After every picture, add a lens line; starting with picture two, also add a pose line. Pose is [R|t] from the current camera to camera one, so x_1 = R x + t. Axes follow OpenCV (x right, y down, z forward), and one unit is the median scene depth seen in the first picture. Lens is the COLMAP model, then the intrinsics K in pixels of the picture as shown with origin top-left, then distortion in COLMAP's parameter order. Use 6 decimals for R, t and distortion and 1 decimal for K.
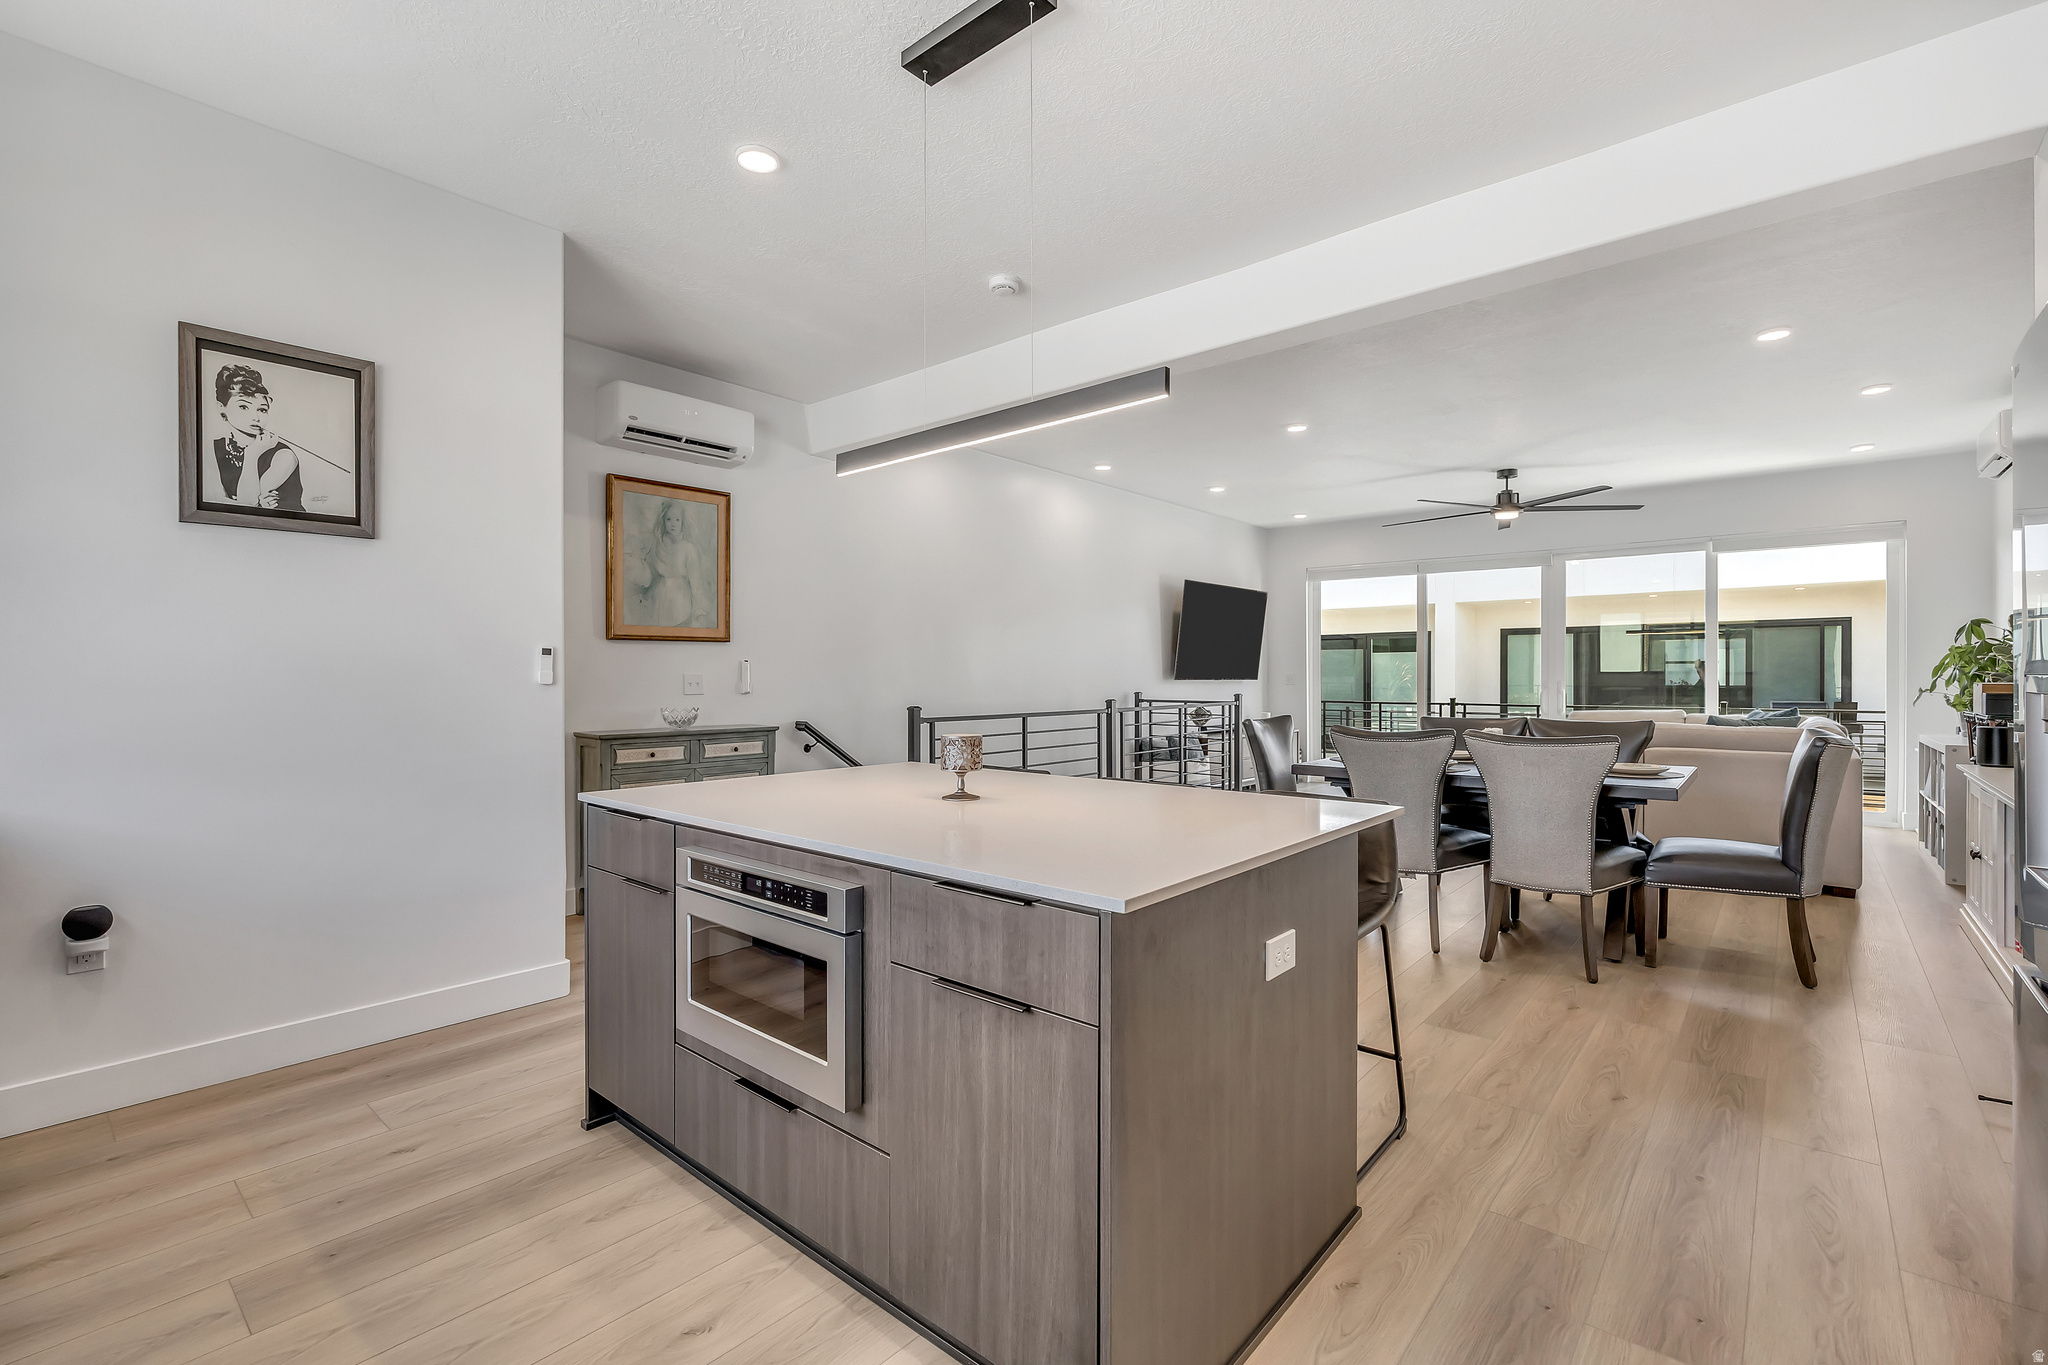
lens RADIAL K [[890.2, 0, 1033.2], [0, 890.2, 682.1], [0, 0, 1]] dist [-0.000811, -0.000039]
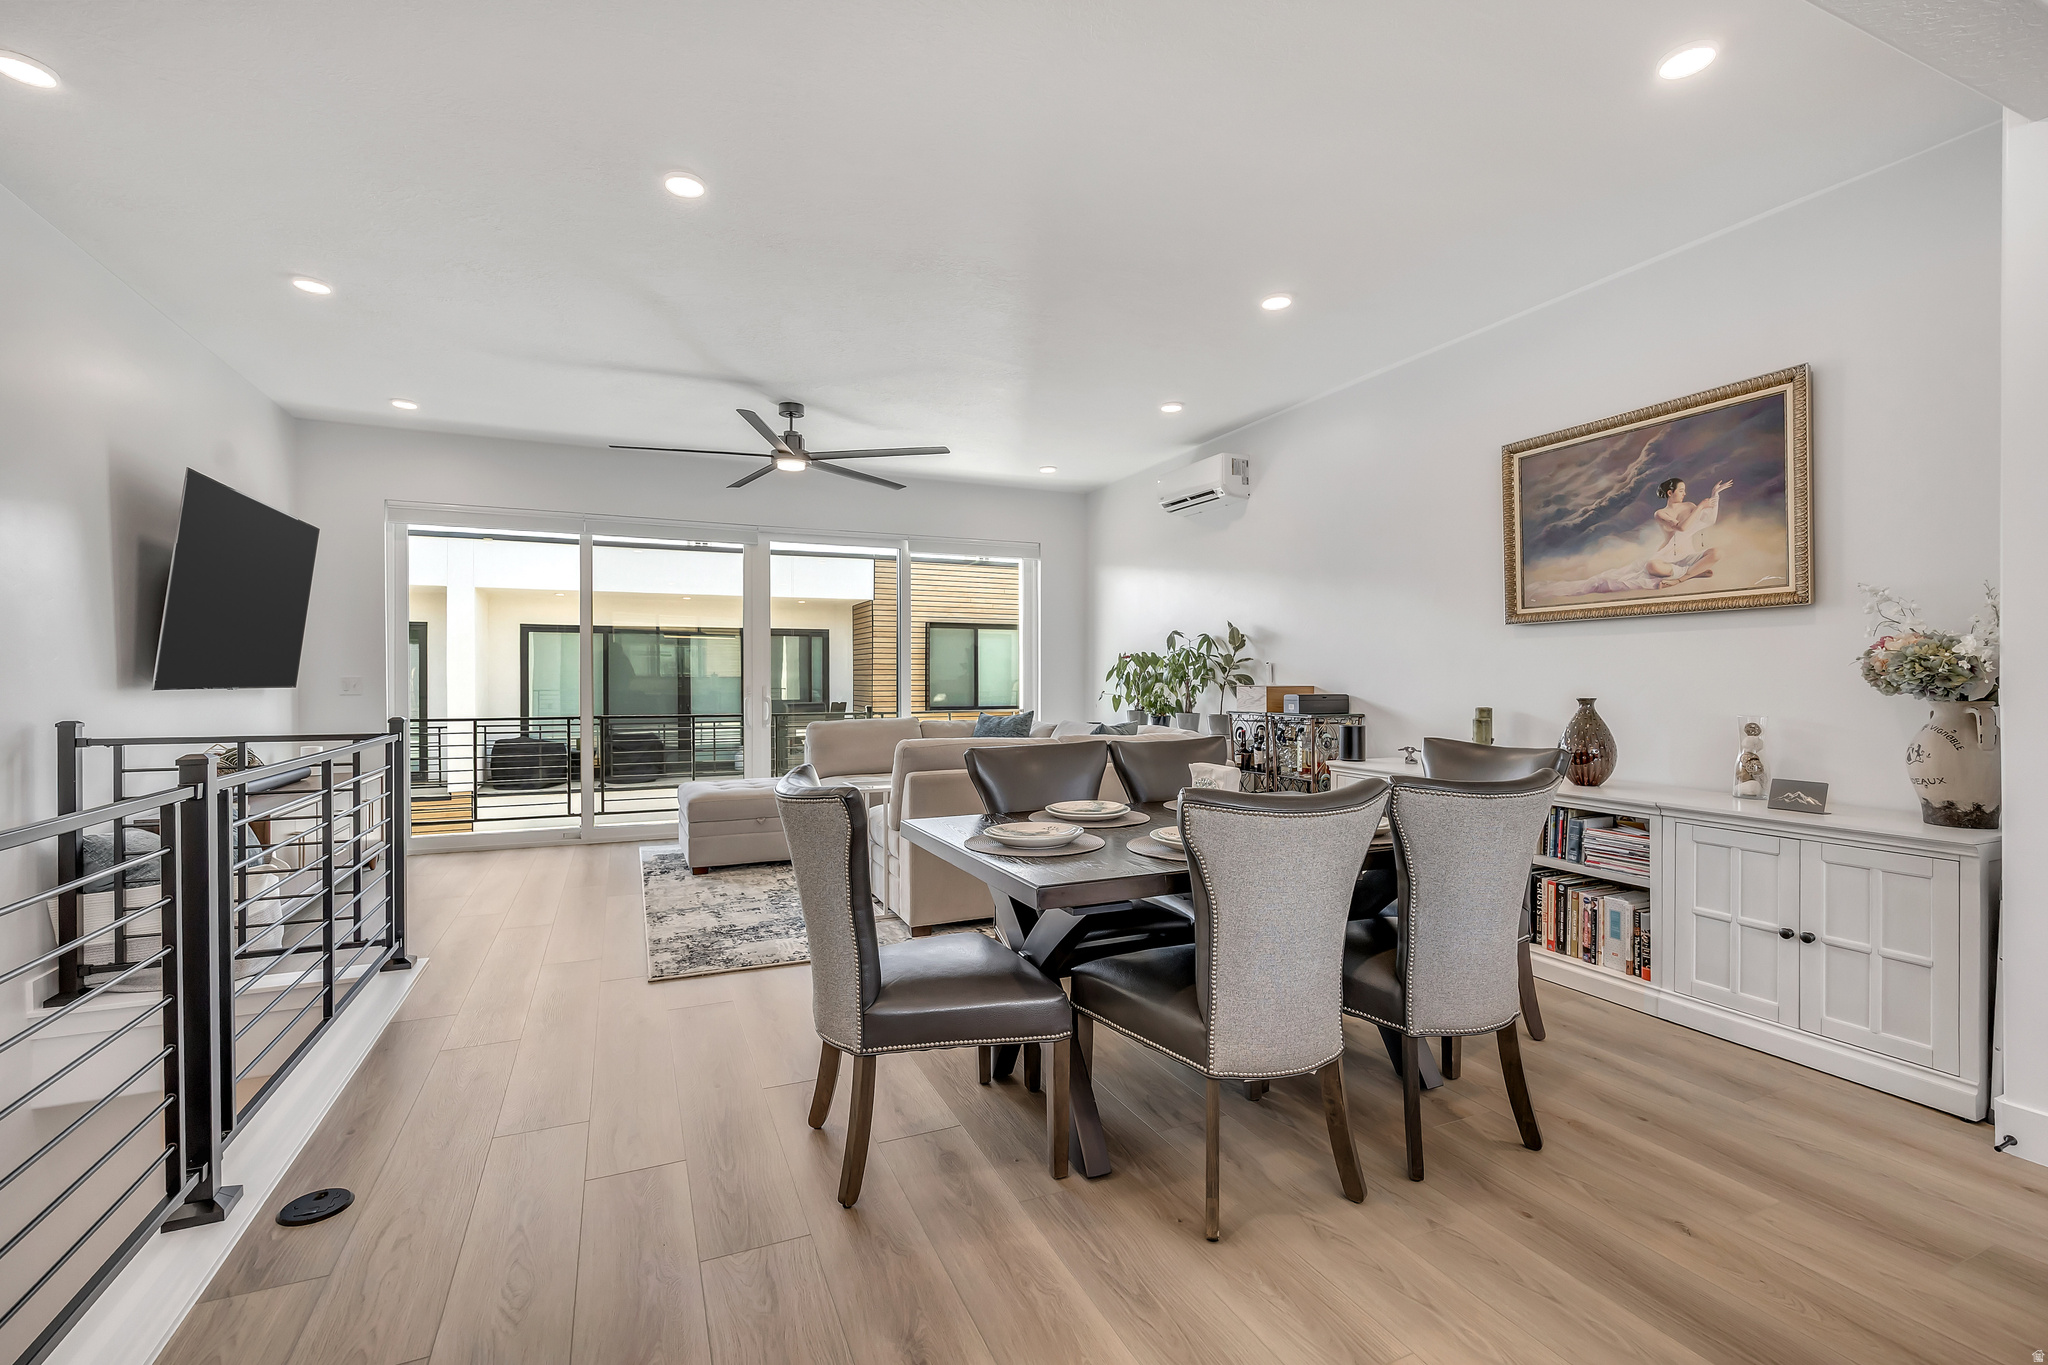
lens RADIAL K [[911.8, 0, 1019.9], [0, 911.8, 671.9], [0, 0, 1]] dist [-0.001098, -0.000154]
pose [[0.446618, 0.006484, 0.894701, -0.052492], [0.007389, 0.999913, -0.010934, -0.003257], [-0.894694, 0.011494, 0.446531, 0.391977]]
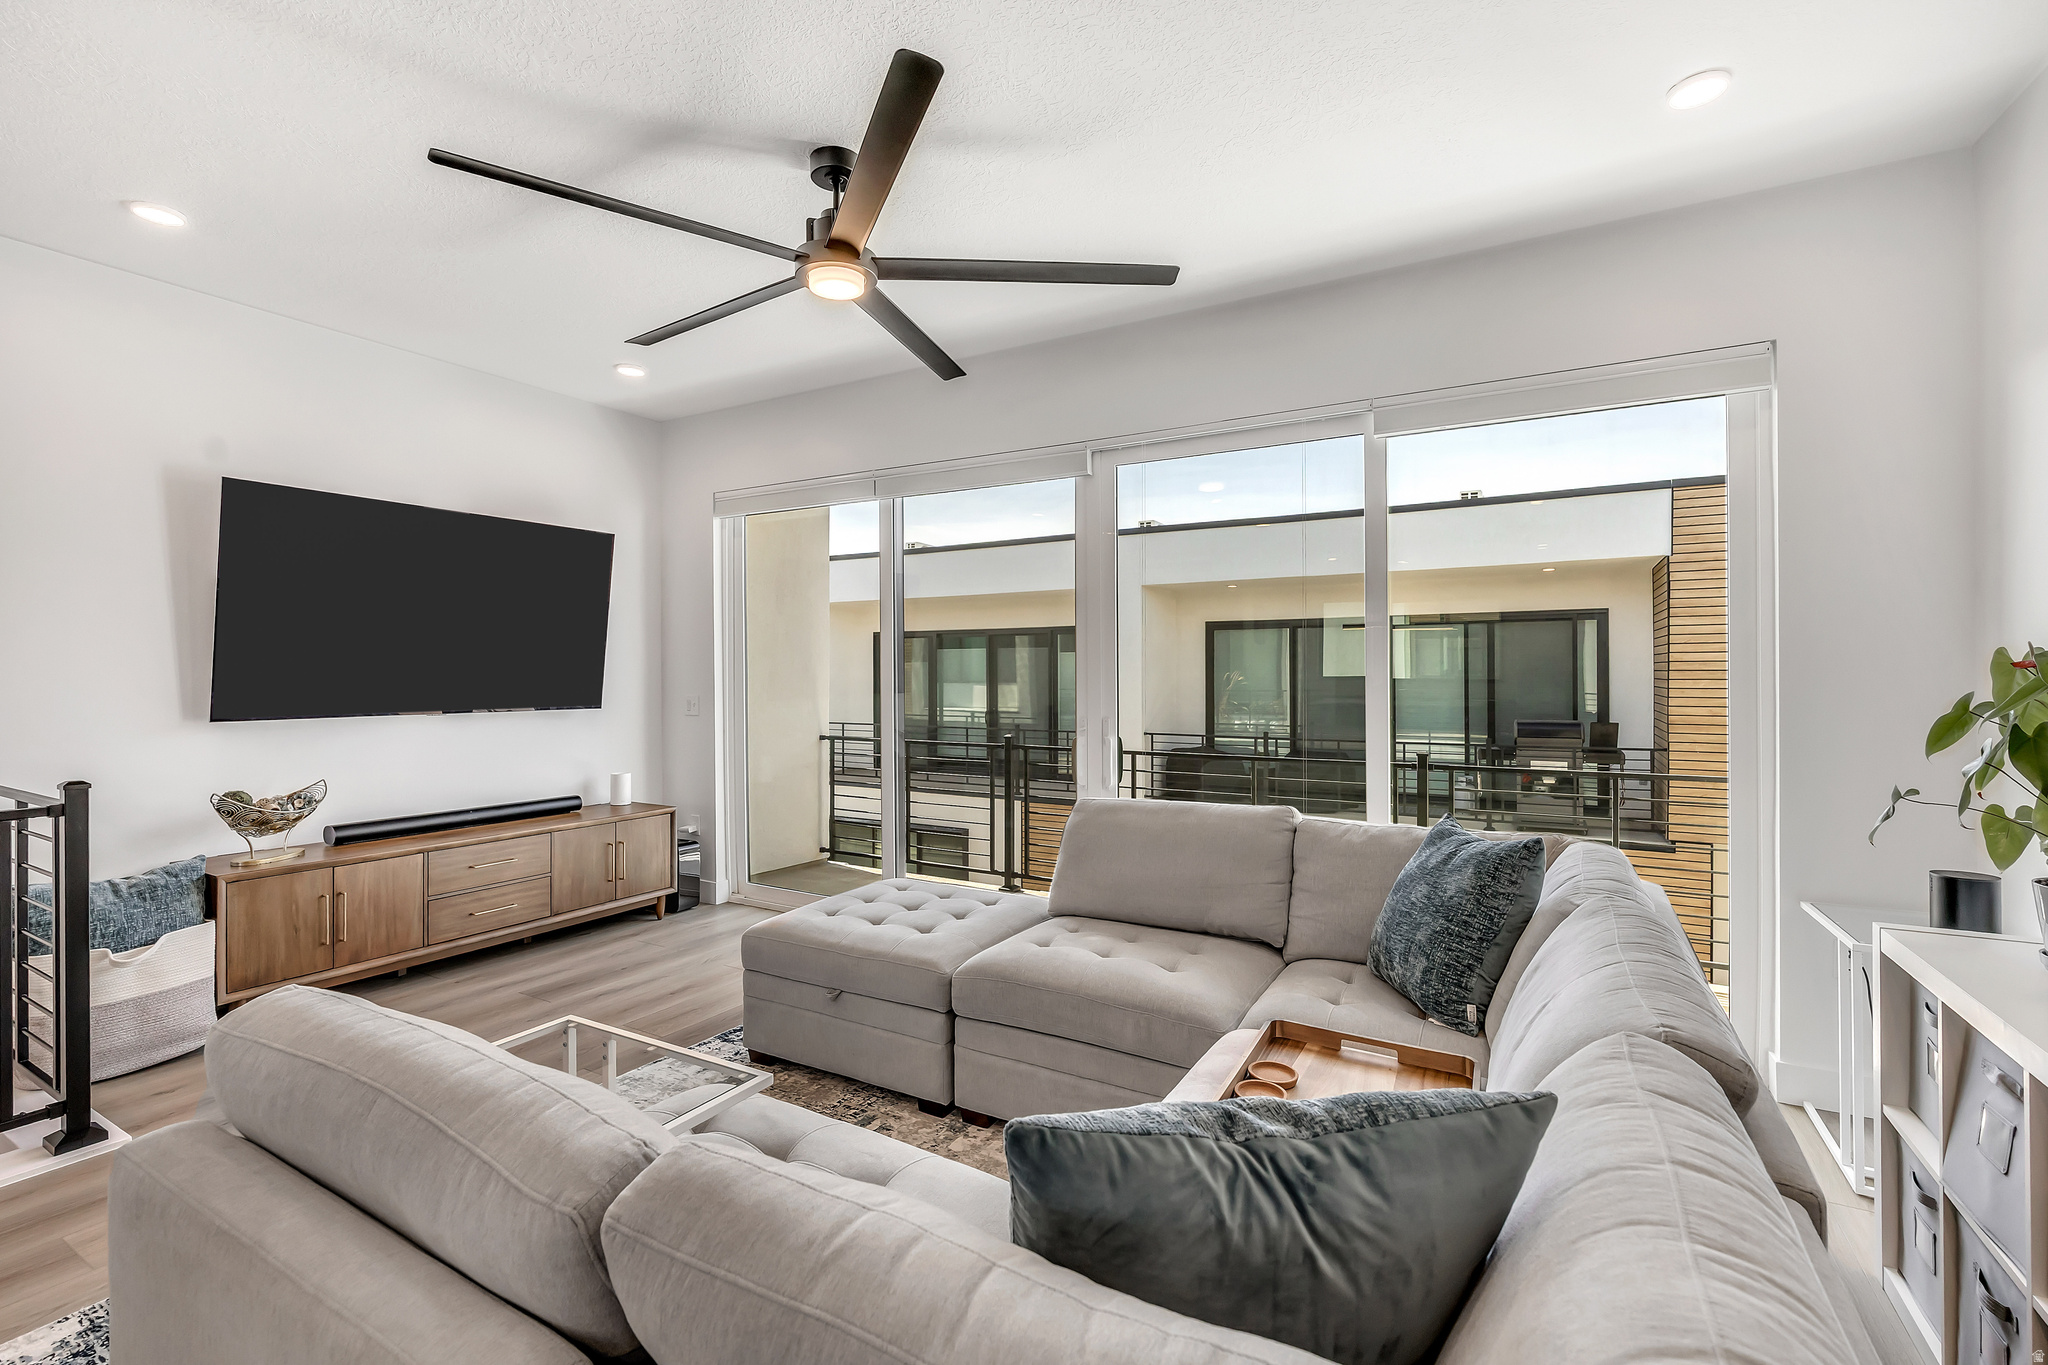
lens RADIAL K [[911.8, 0, 1019.9], [0, 911.8, 671.9], [0, 0, 1]] dist [-0.001098, -0.000154]
pose [[0.982817, -0.000630, 0.184582, 0.428667], [0.002196, 0.999963, -0.008282, -0.020167], [-0.184570, 0.008545, 0.982782, 0.497574]]
